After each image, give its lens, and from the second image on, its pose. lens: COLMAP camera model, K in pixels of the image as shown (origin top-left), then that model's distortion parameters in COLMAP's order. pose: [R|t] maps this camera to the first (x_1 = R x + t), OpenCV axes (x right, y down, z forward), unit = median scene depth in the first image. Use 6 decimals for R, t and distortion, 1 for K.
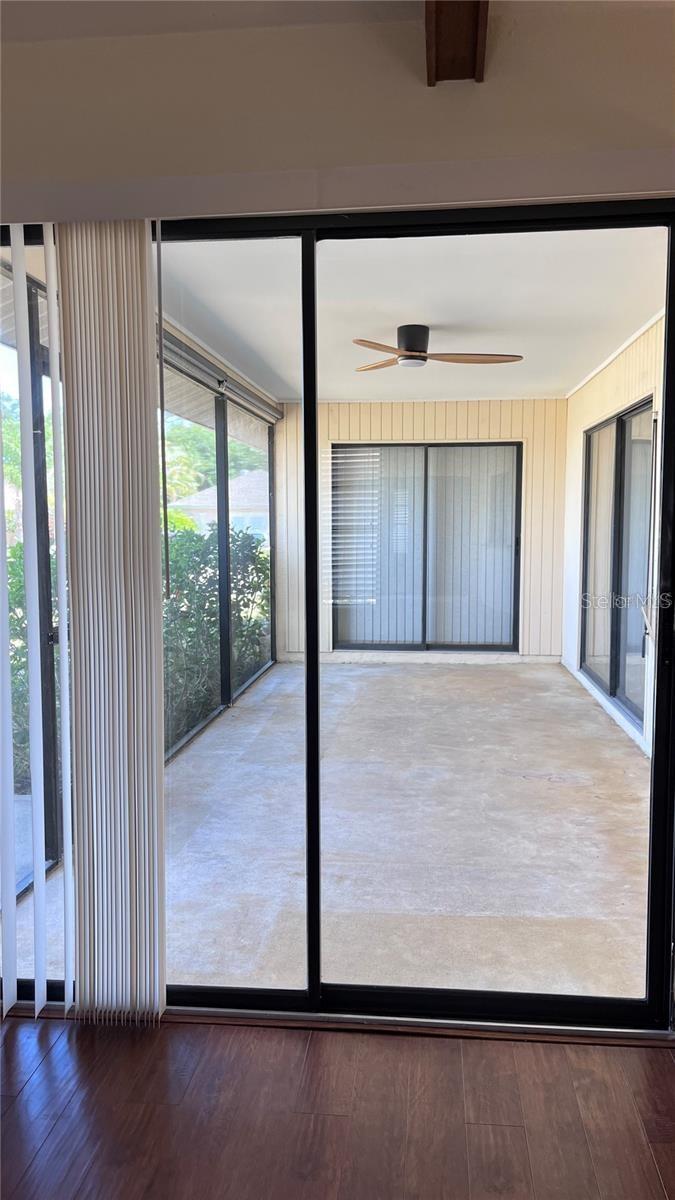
lens RADIAL K [[878.0, 0, 339.9], [0, 878.0, 599.9], [0, 0, 1]] dist [0.004046, -0.001462]
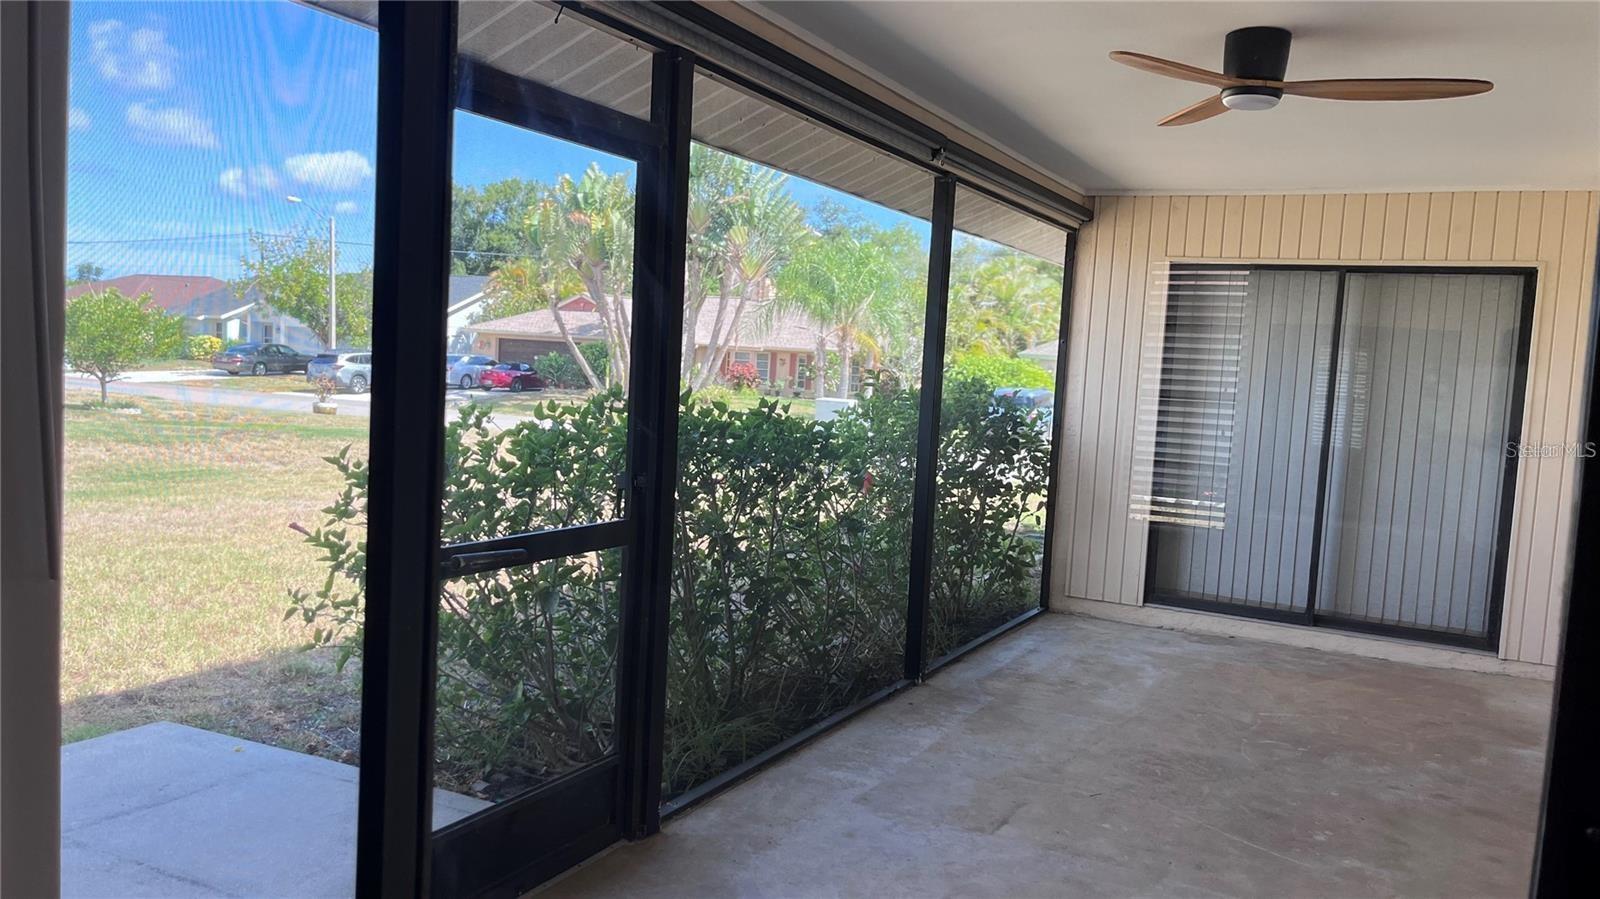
lens RADIAL K [[1170.7, 0, 796.2], [0, 1170.7, 447.4], [0, 0, 1]] dist [0.004046, -0.001462]
pose [[0.920546, 0.083086, -0.381696, 0.075887], [-0.093368, 0.995596, -0.008462, -0.022040], [0.379312, 0.043427, 0.924249, 0.171343]]
